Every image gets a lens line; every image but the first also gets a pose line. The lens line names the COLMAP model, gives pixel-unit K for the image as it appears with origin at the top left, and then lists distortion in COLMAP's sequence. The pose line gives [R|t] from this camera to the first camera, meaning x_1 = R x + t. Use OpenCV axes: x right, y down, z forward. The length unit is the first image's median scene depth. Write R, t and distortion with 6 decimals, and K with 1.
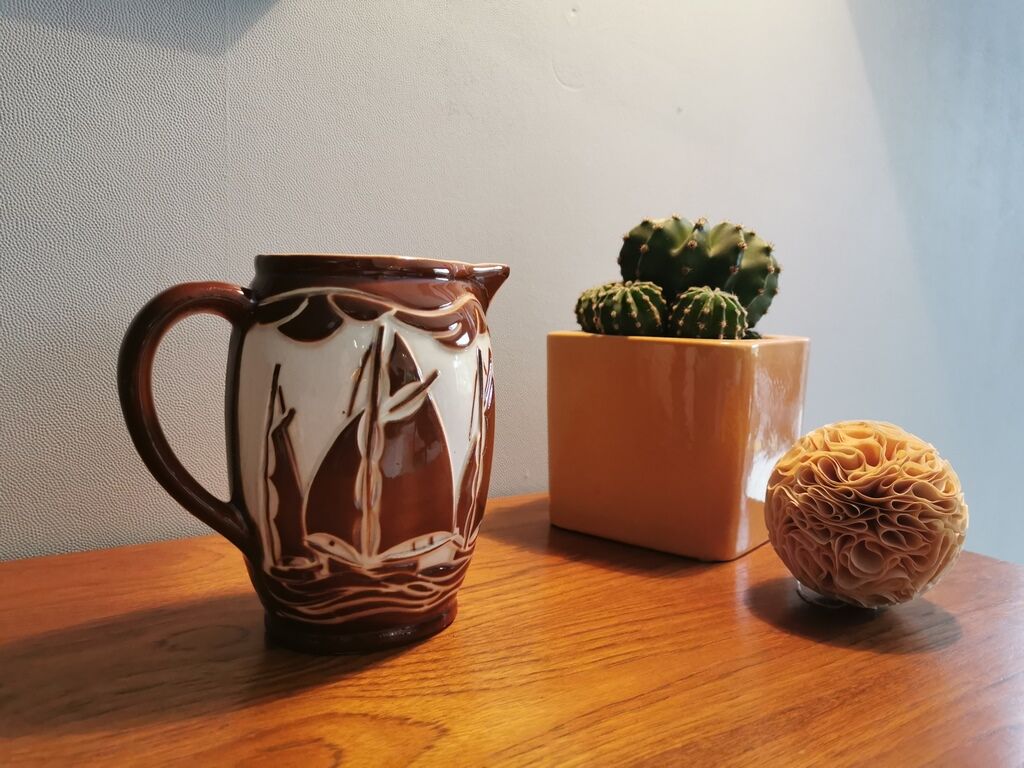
lens RADIAL K [[829.4, 0, 513.9], [0, 829.4, 389.0], [0, 0, 1]] dist [-0.023043, -0.011594]
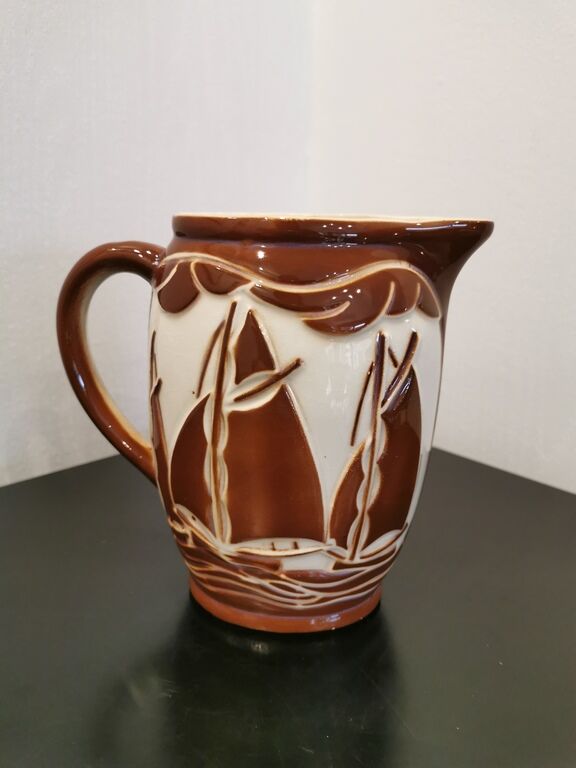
lens RADIAL K [[622.0, 0, 284.1], [0, 622.0, 385.7], [0, 0, 1]] dist [-0.023043, -0.011594]
pose [[0.737986, 0.183333, -0.649436, 0.306134], [-0.081120, 0.979511, 0.184331, -0.111131], [0.669923, -0.083351, 0.737737, 0.539132]]
